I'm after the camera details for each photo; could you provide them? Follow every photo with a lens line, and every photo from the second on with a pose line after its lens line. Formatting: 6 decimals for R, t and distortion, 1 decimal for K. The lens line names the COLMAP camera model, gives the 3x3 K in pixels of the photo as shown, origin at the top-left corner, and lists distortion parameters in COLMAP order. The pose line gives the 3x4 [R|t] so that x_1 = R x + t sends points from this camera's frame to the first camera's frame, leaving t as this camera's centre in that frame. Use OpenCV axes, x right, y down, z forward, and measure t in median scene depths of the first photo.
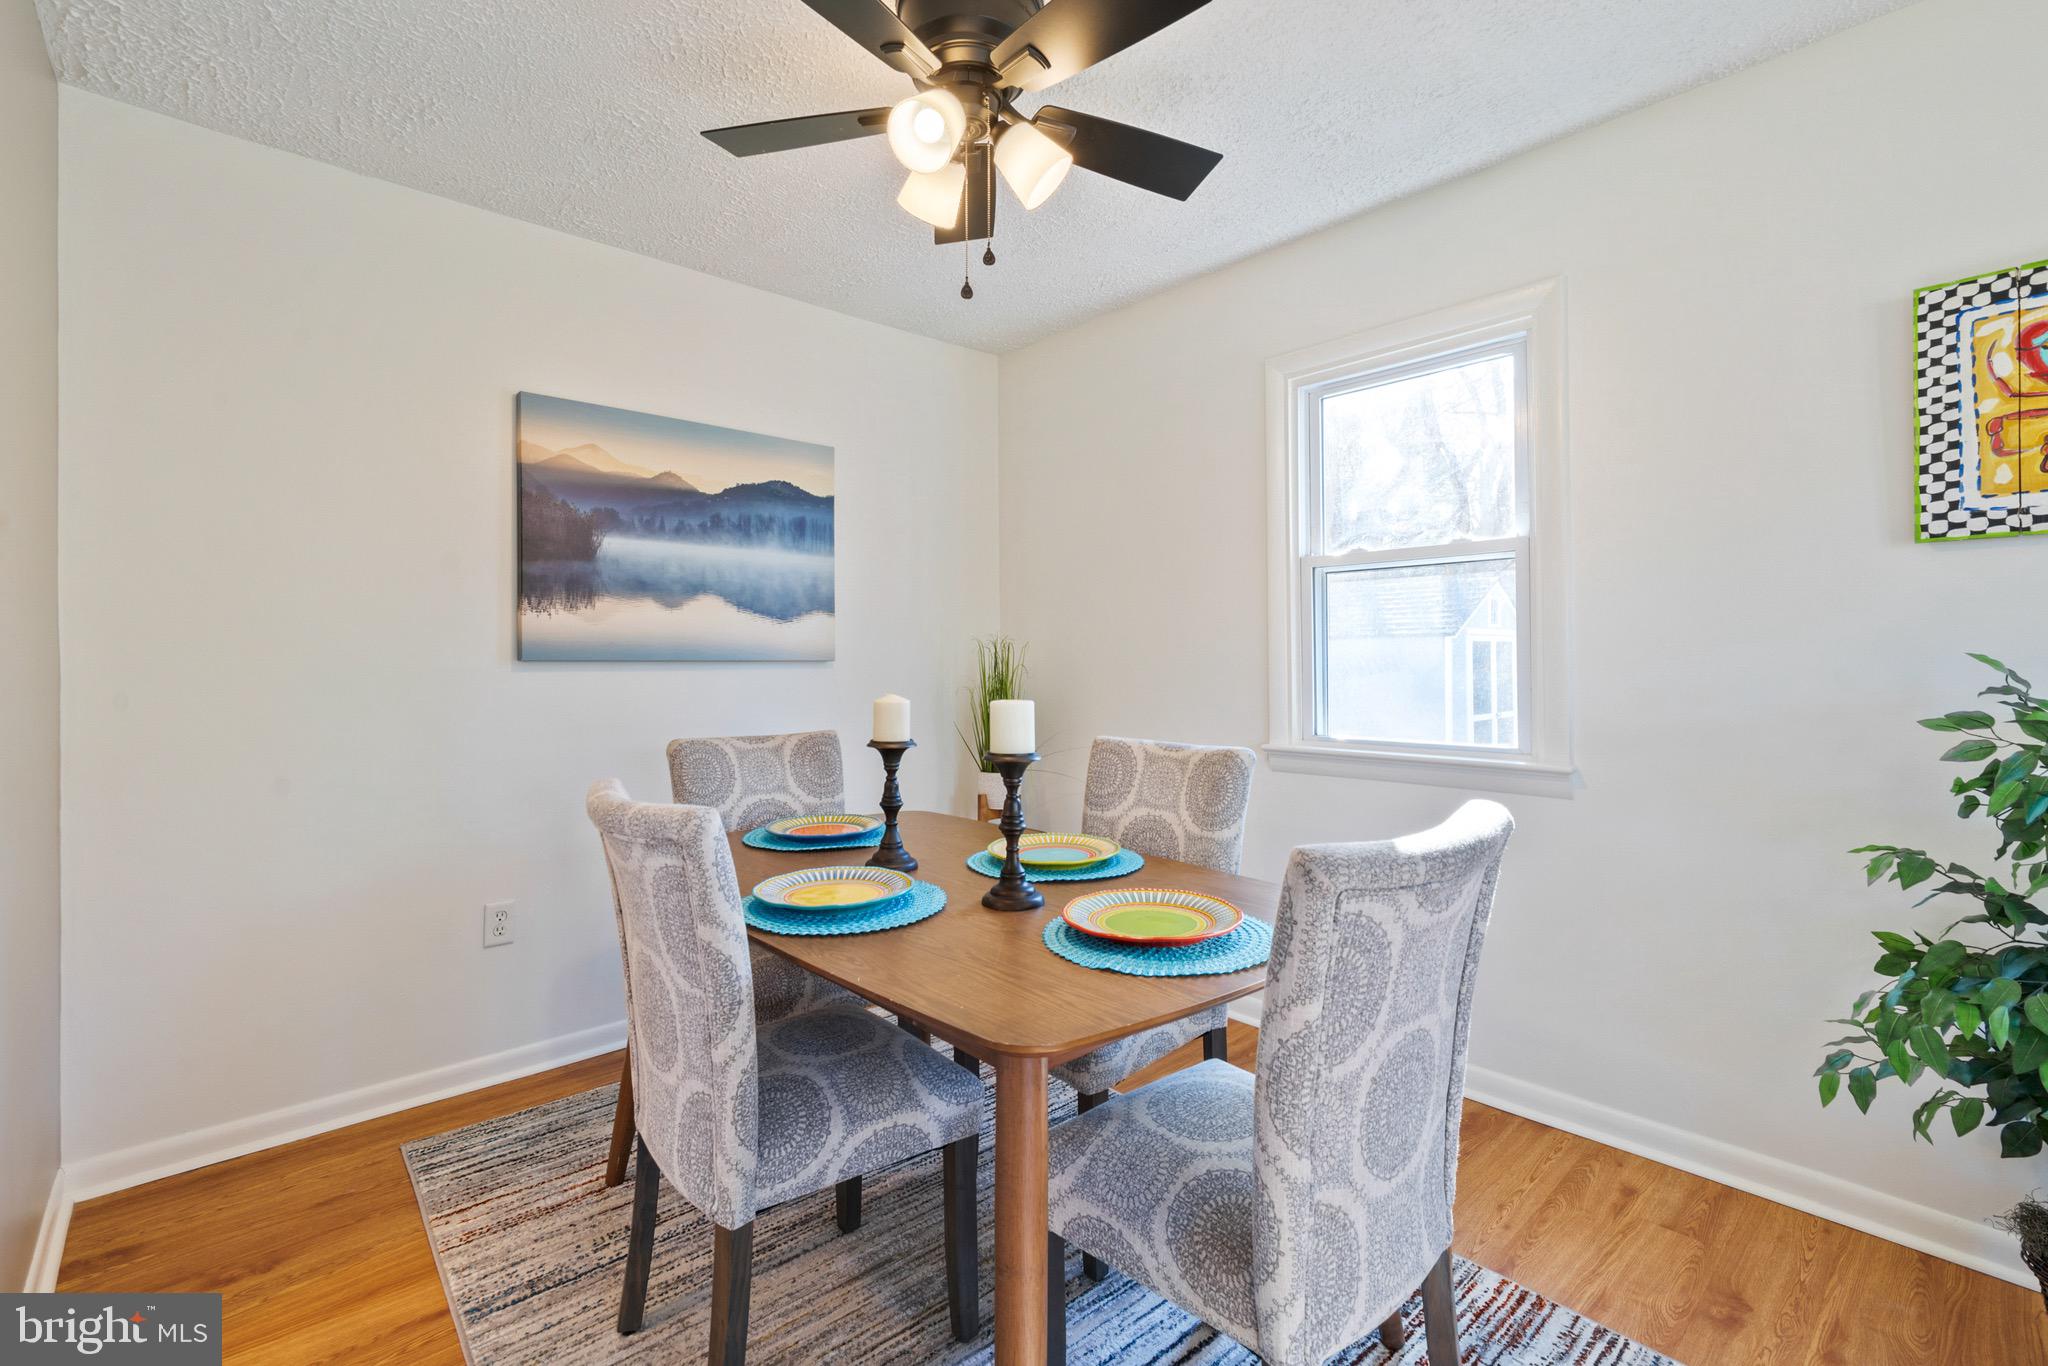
lens RADIAL K [[899.3, 0, 1020.9], [0, 899.3, 661.7], [0, 0, 1]] dist [-0.000467, 0.000049]
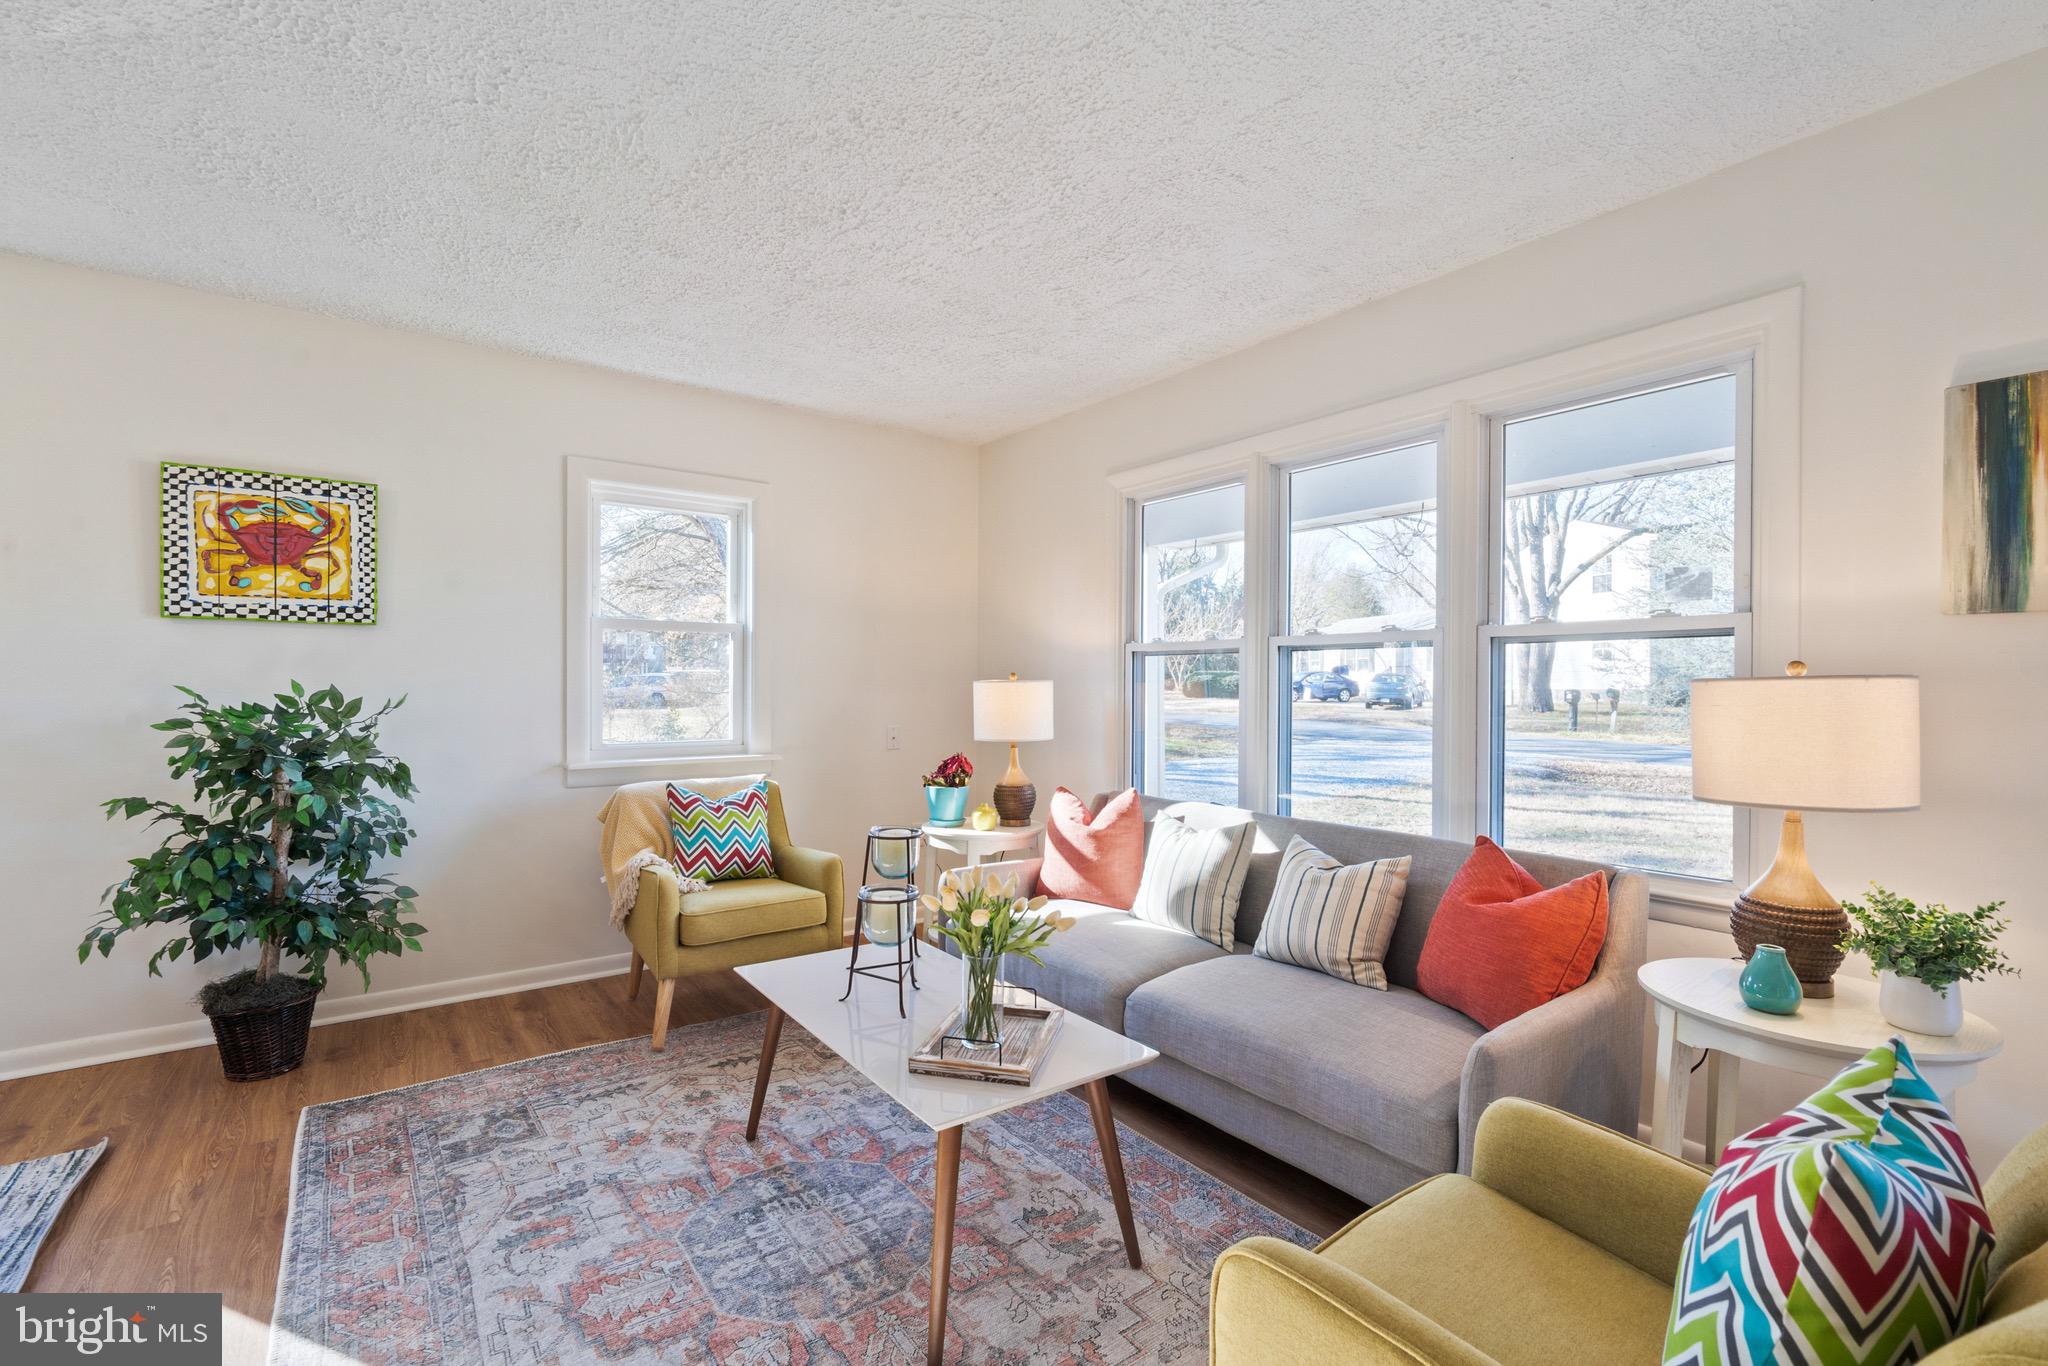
lens RADIAL K [[899.3, 0, 1027.9], [0, 899.3, 684.8], [0, 0, 1]] dist [-0.000467, 0.000049]
pose [[0.097430, 0.006994, 0.995218, -0.476489], [-0.001485, 0.999975, -0.006882, -0.001418], [-0.995241, -0.000807, 0.097438, -0.731582]]
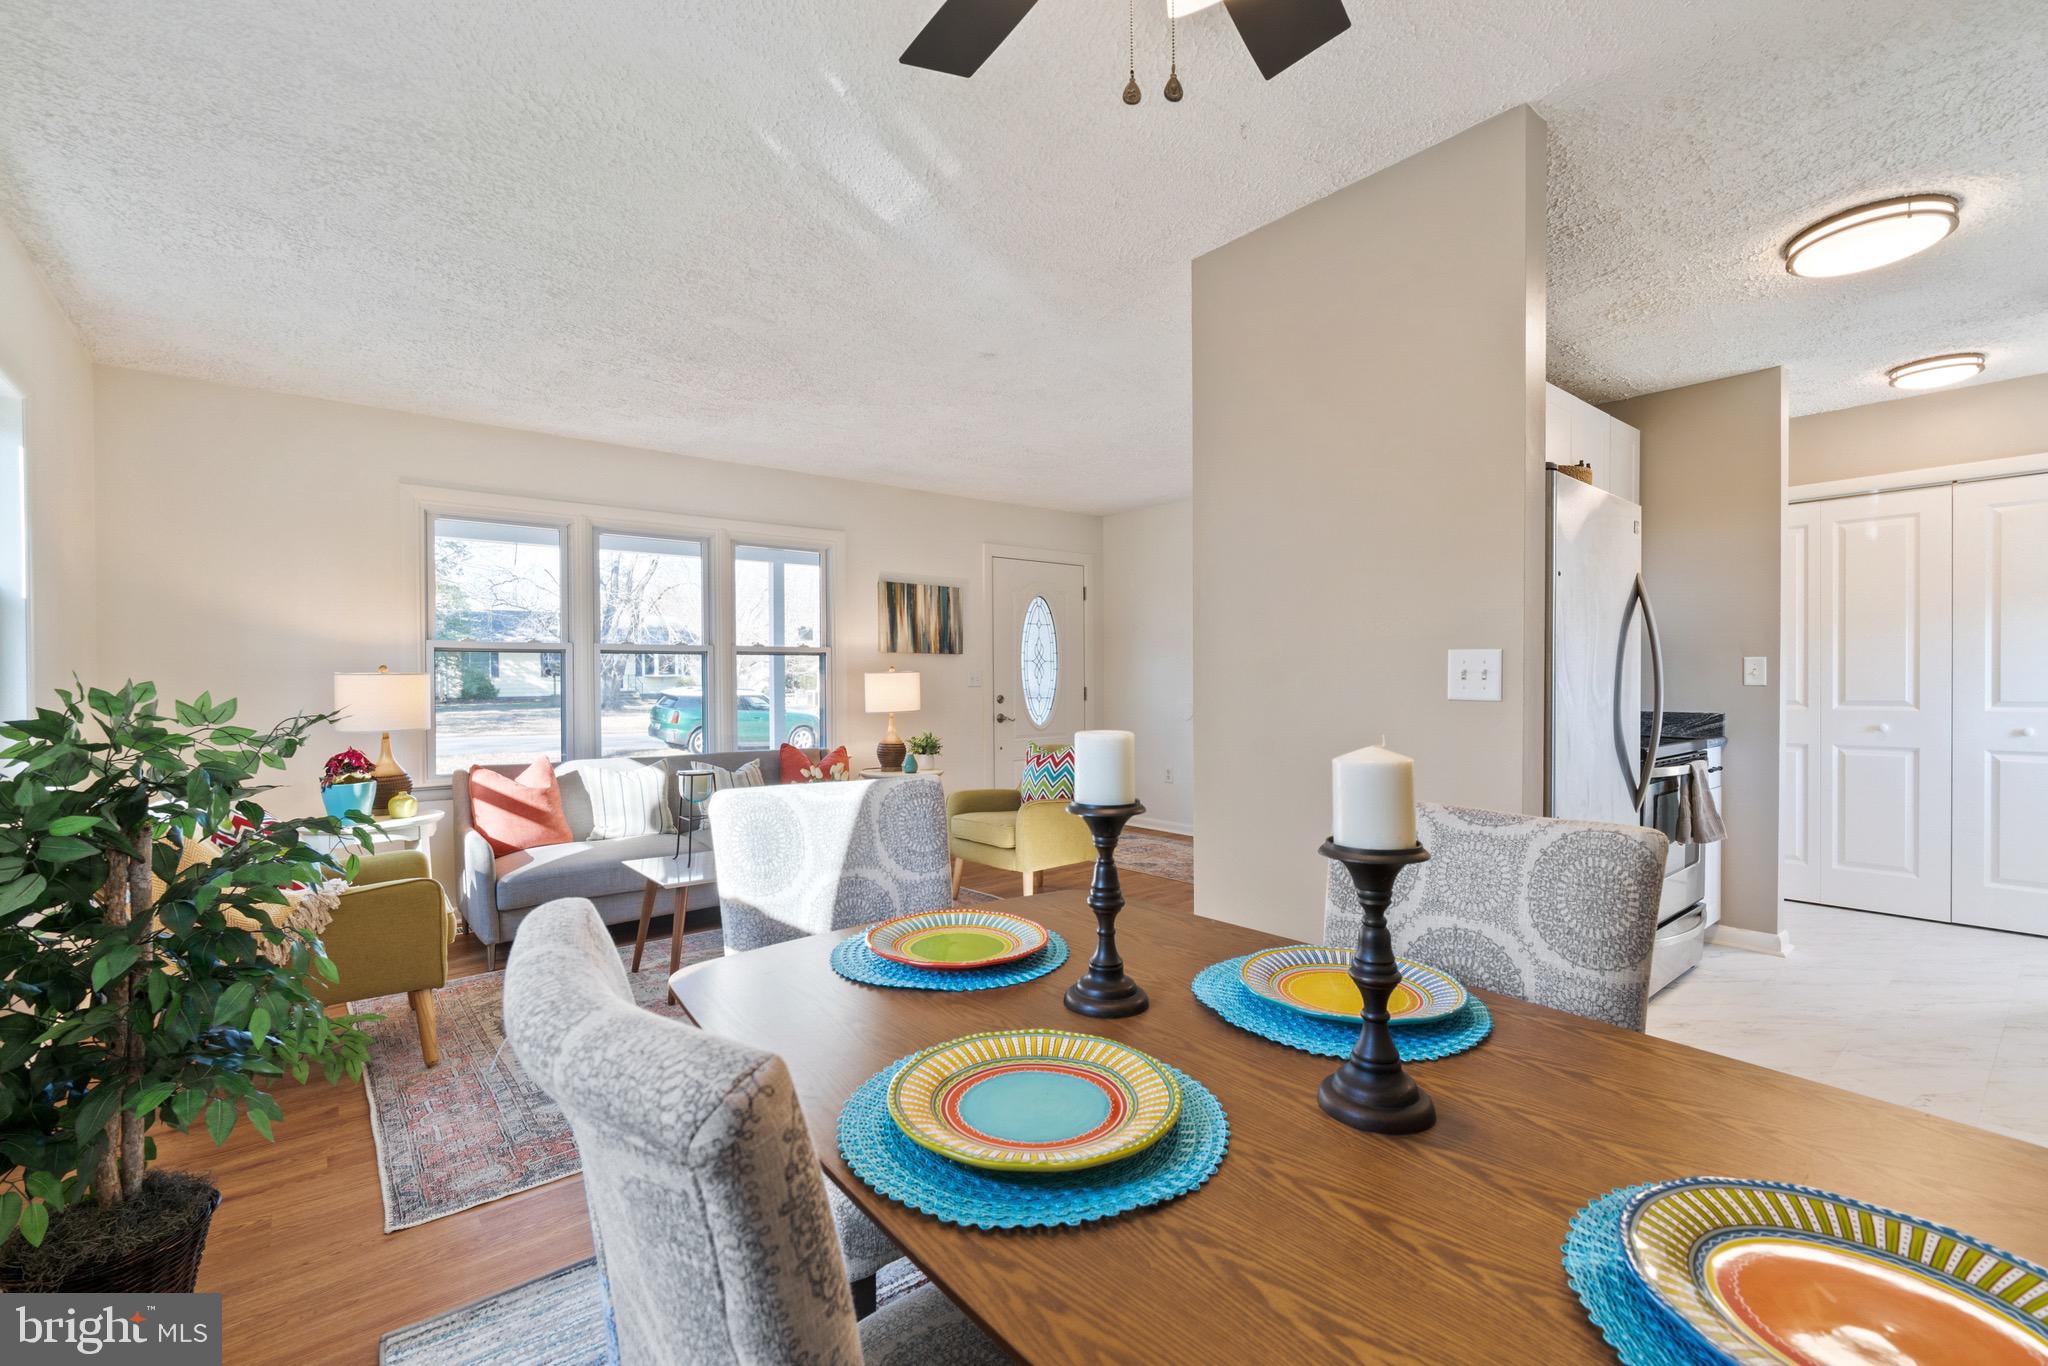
lens RADIAL K [[899.3, 0, 1021.1], [0, 899.3, 679.0], [0, 0, 1]] dist [-0.000467, 0.000049]
pose [[-0.999225, 0.010634, 0.037887, 0.030186], [0.010935, 0.999910, 0.007726, -0.011889], [-0.037802, 0.008134, -0.999252, 1.684184]]
